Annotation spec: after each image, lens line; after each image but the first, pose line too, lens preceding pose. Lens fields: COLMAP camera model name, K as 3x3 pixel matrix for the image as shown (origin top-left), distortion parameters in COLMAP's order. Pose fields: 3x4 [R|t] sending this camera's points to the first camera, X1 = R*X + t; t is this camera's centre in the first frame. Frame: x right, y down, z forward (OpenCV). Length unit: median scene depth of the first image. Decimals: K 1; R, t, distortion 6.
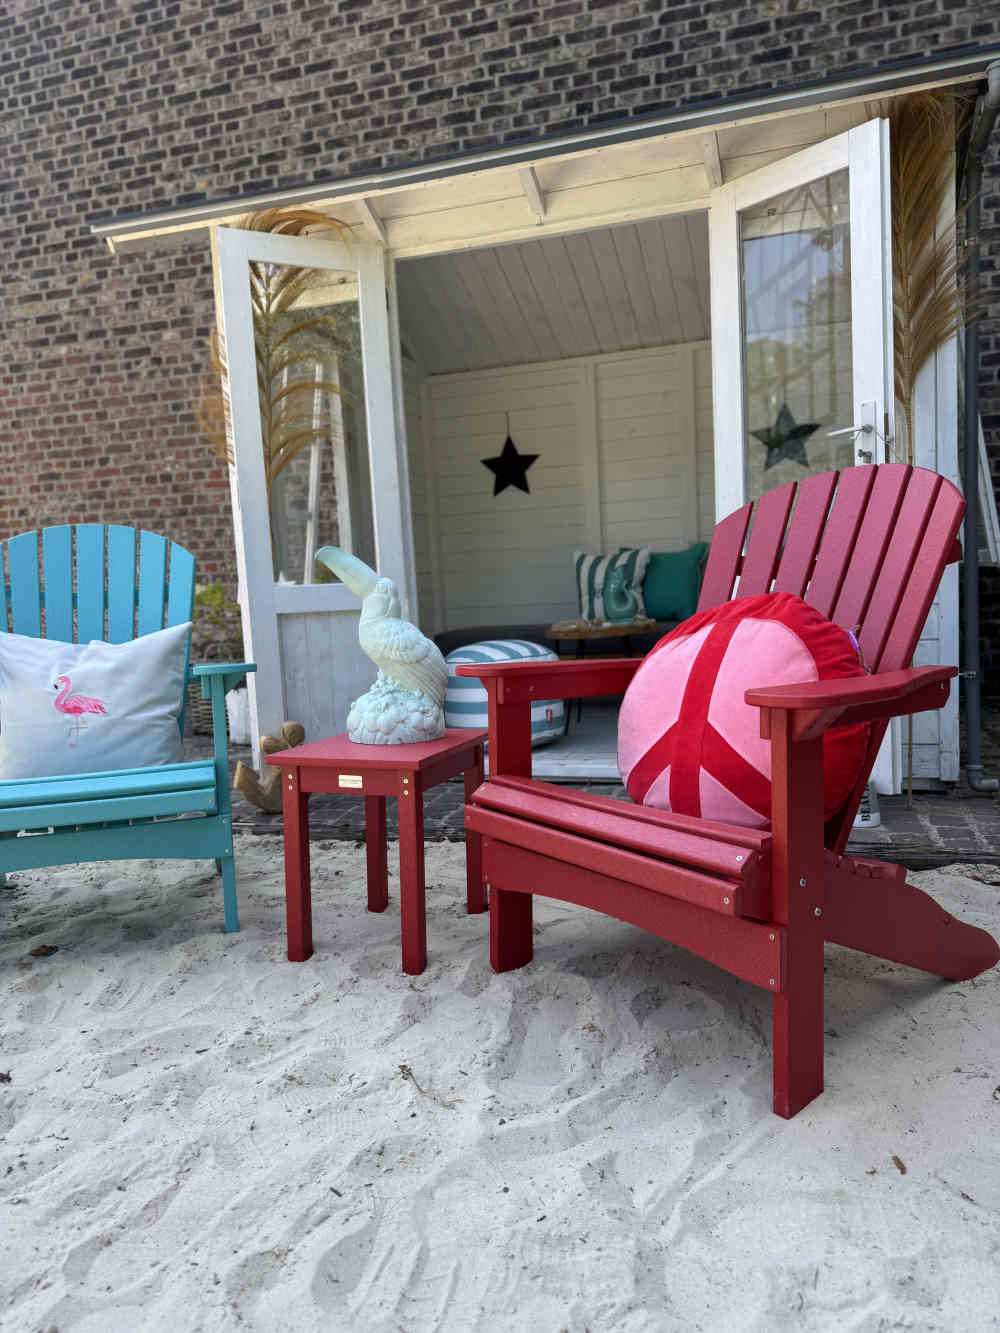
lens RADIAL K [[965.6, 0, 495.9], [0, 965.6, 672.6], [0, 0, 1]] dist [0.009622, -0.011273]
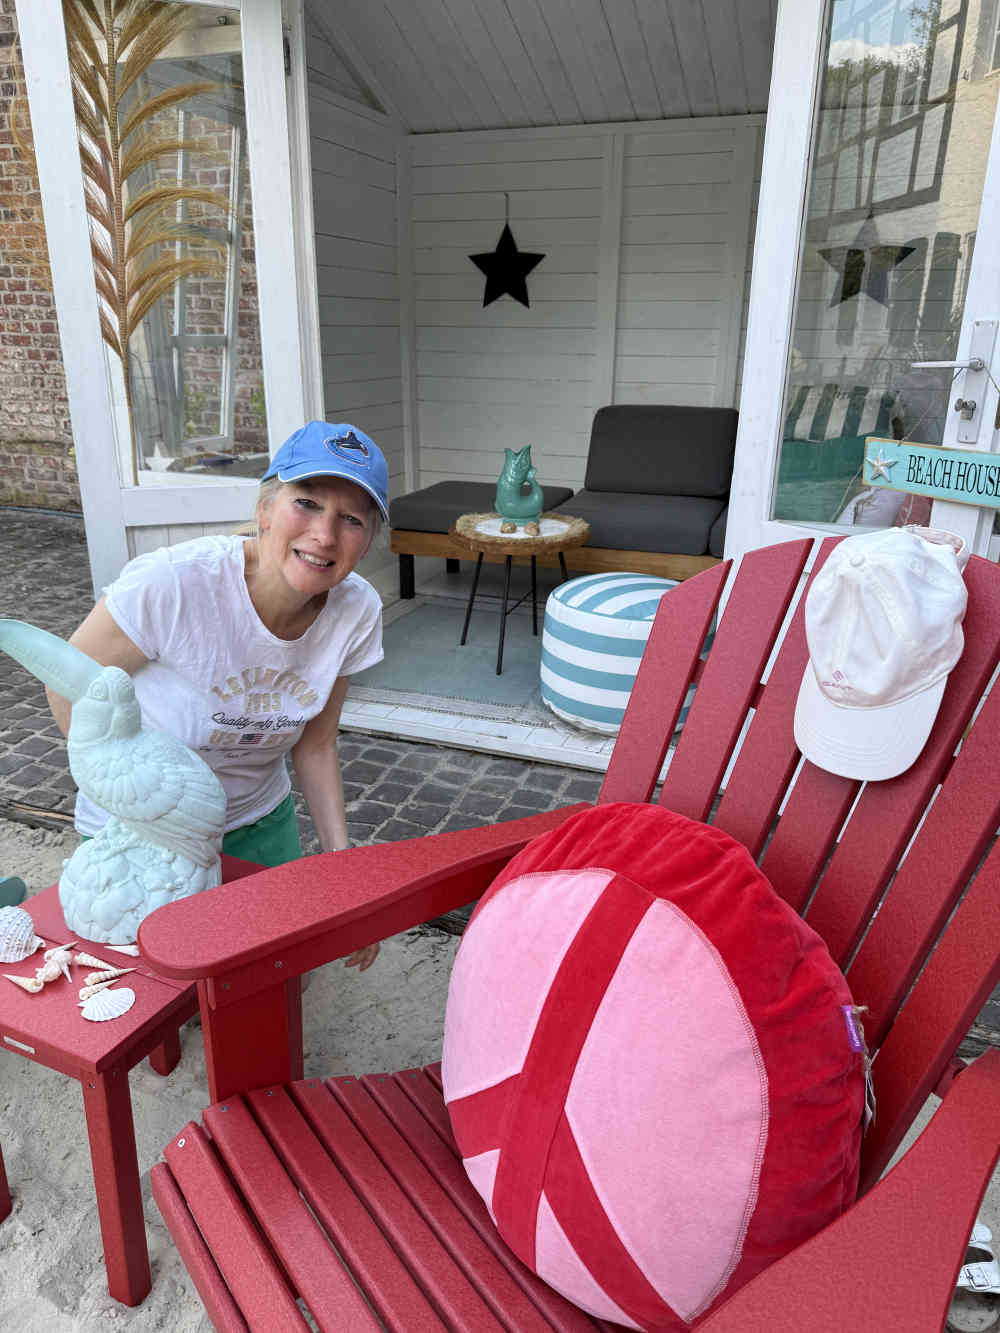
lens RADIAL K [[964.4, 0, 494.3], [0, 964.4, 667.6], [0, 0, 1]] dist [-0.004452, -0.003977]
pose [[0.996790, 0.075308, -0.027183, 0.053252], [-0.066038, 0.965299, 0.252659, -0.102651], [0.045267, -0.250053, 0.967173, 0.170636]]
